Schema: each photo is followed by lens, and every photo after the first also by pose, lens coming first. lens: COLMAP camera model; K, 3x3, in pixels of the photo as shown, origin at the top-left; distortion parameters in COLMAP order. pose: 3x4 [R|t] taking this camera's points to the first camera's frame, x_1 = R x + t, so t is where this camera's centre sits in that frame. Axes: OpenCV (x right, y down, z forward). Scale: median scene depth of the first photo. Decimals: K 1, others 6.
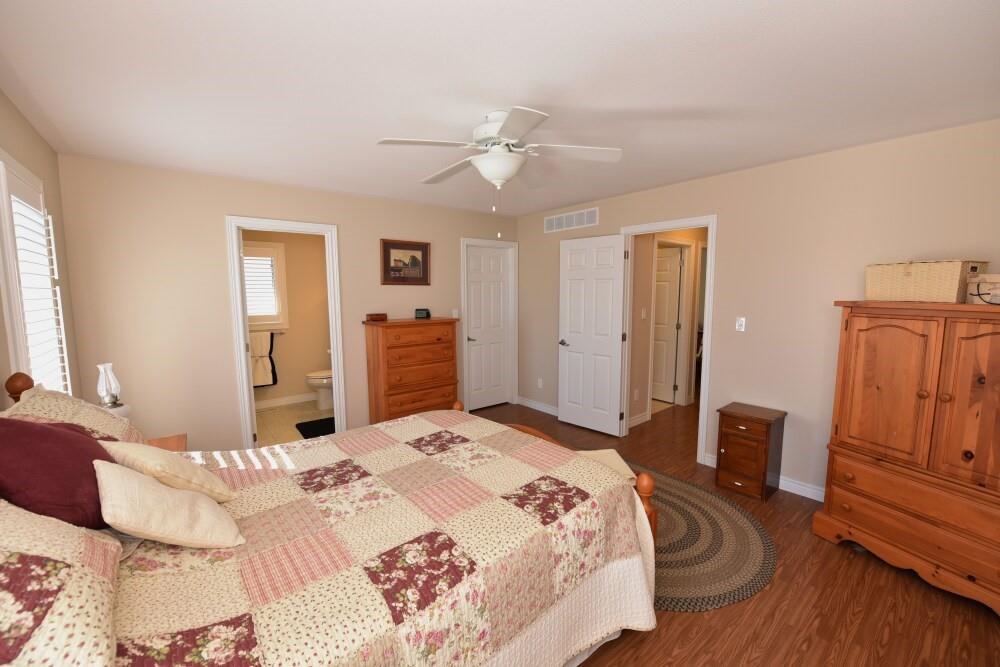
lens RADIAL K [[397.4, 0, 502.2], [0, 397.4, 331.2], [0, 0, 1]] dist [-0.017287, -0.001958]
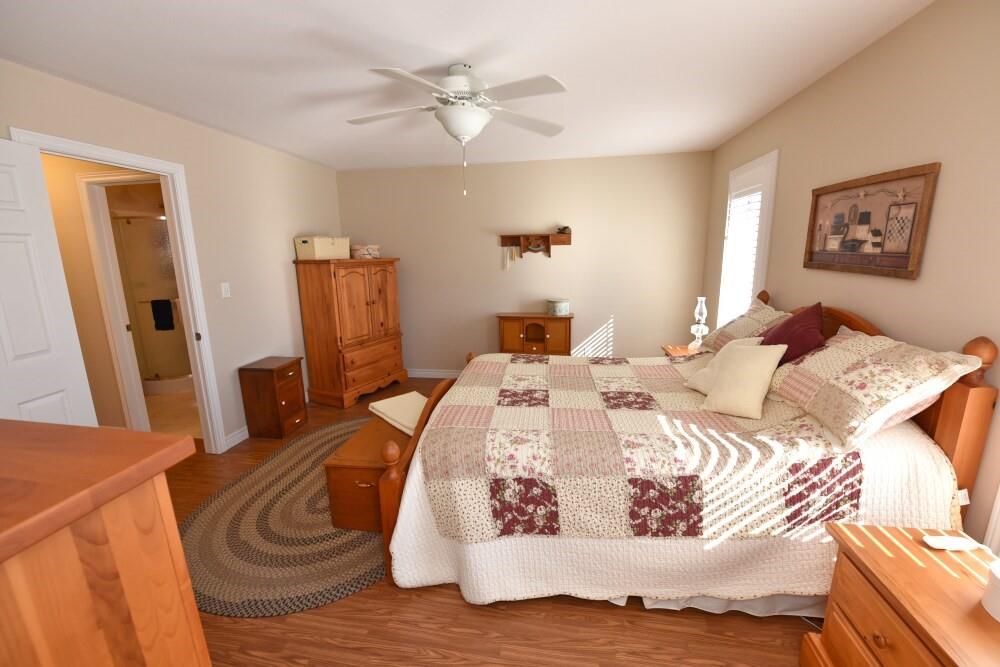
lens RADIAL K [[397.4, 0, 502.2], [0, 397.4, 331.2], [0, 0, 1]] dist [-0.017287, -0.001958]
pose [[-0.668674, -0.130926, 0.731938, -0.955292], [0.097370, 0.960480, 0.260761, -0.175659], [-0.737153, 0.245633, -0.629500, 1.842840]]
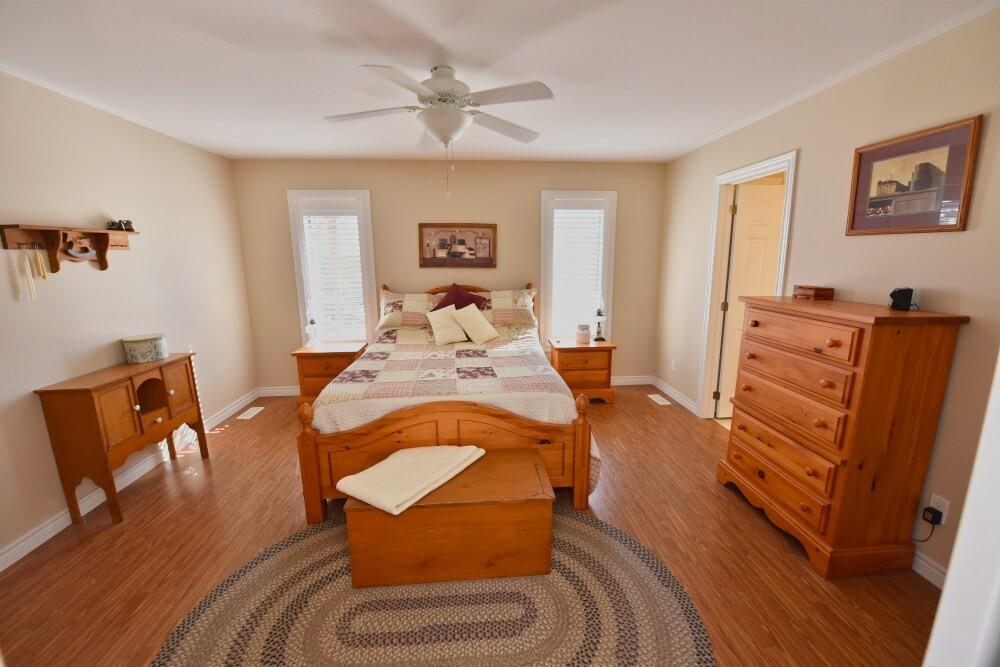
lens RADIAL K [[397.4, 0, 502.2], [0, 397.4, 331.2], [0, 0, 1]] dist [-0.017287, -0.001958]
pose [[-0.574861, 0.160759, -0.802304, 0.874323], [-0.072799, 0.966574, 0.245835, -0.182744], [0.815006, 0.199727, -0.543943, 1.936791]]
